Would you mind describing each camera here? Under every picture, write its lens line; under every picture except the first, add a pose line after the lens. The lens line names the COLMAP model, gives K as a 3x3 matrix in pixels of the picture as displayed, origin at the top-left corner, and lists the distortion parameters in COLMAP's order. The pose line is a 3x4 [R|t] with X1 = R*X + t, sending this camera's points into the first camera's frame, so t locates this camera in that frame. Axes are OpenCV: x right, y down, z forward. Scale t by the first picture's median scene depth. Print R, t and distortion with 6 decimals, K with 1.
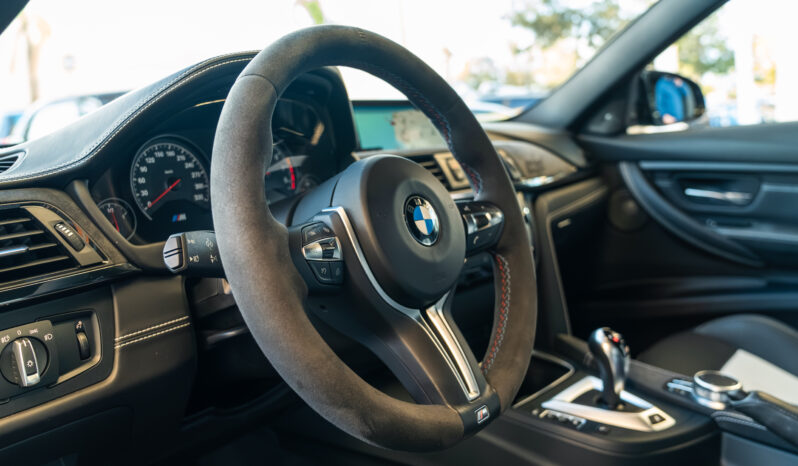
lens RADIAL K [[570.5, 0, 361.4], [0, 570.5, 248.2], [0, 0, 1]] dist [-0.006117, 0.005154]
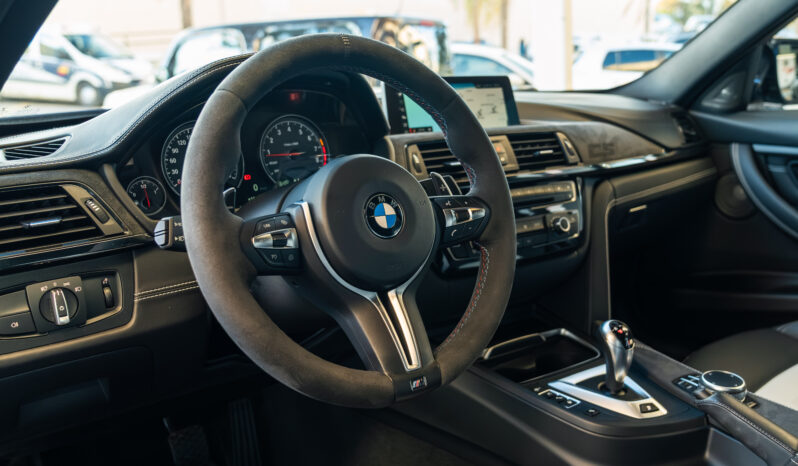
lens RADIAL K [[570.5, 0, 381.6], [0, 570.5, 298.6], [0, 0, 1]] dist [-0.006117, 0.005154]
pose [[0.986927, 0.089846, -0.133804, 0.273672], [-0.068242, 0.985062, 0.158102, -0.066858], [0.146011, -0.146904, 0.978315, -0.155972]]
